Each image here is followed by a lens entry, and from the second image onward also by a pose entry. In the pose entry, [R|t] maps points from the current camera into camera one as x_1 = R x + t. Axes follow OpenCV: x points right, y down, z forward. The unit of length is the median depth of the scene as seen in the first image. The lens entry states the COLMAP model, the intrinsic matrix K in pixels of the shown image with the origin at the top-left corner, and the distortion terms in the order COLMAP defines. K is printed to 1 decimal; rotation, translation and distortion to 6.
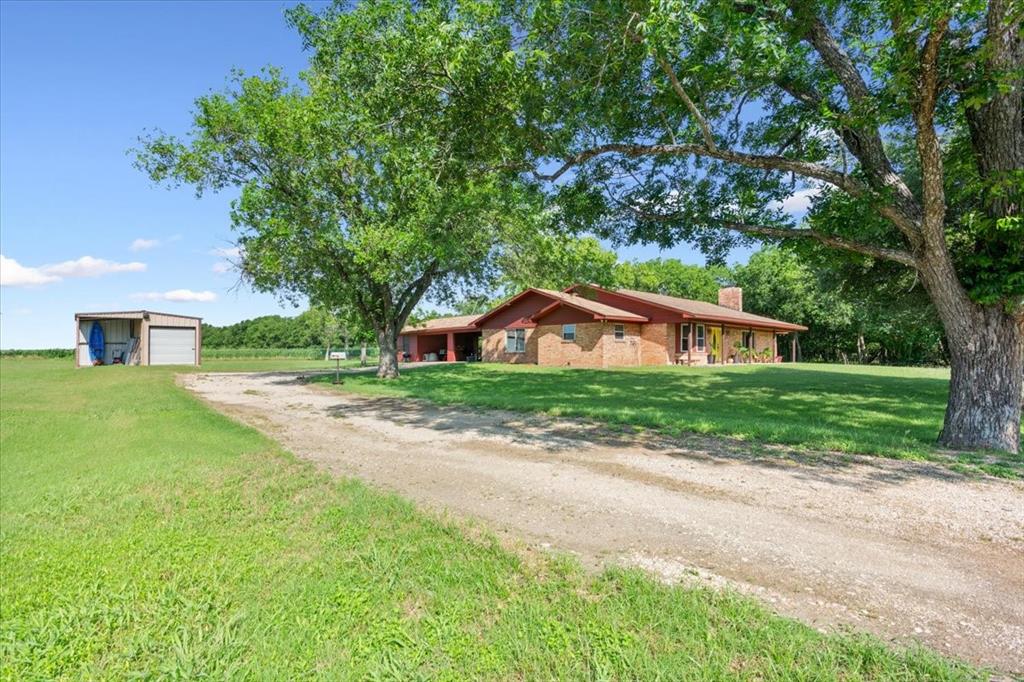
lens RADIAL K [[495.5, 0, 511.9], [0, 495.5, 339.4], [0, 0, 1]] dist [-0.000274, -0.000065]
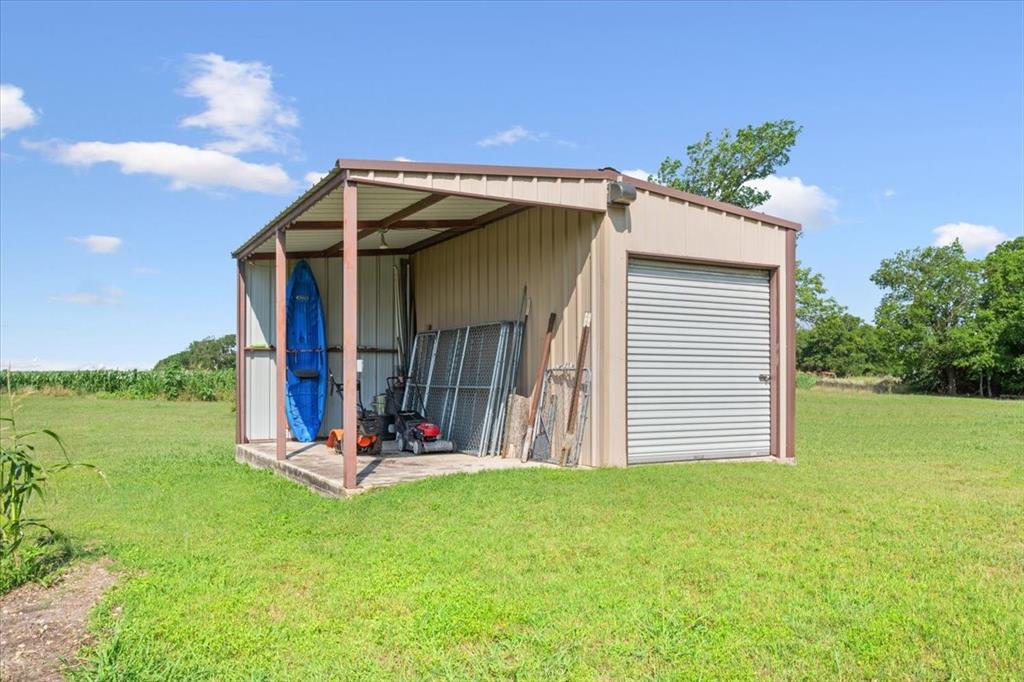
lens RADIAL K [[785.0, 0, 512.0], [0, 785.0, 345.3], [0, 0, 1]] dist [0.001465, 0.000425]
pose [[0.976008, 0.006087, -0.217650, -0.667878], [-0.011170, 0.999693, -0.022134, 0.013953], [0.217449, 0.024034, 0.975776, 0.660860]]
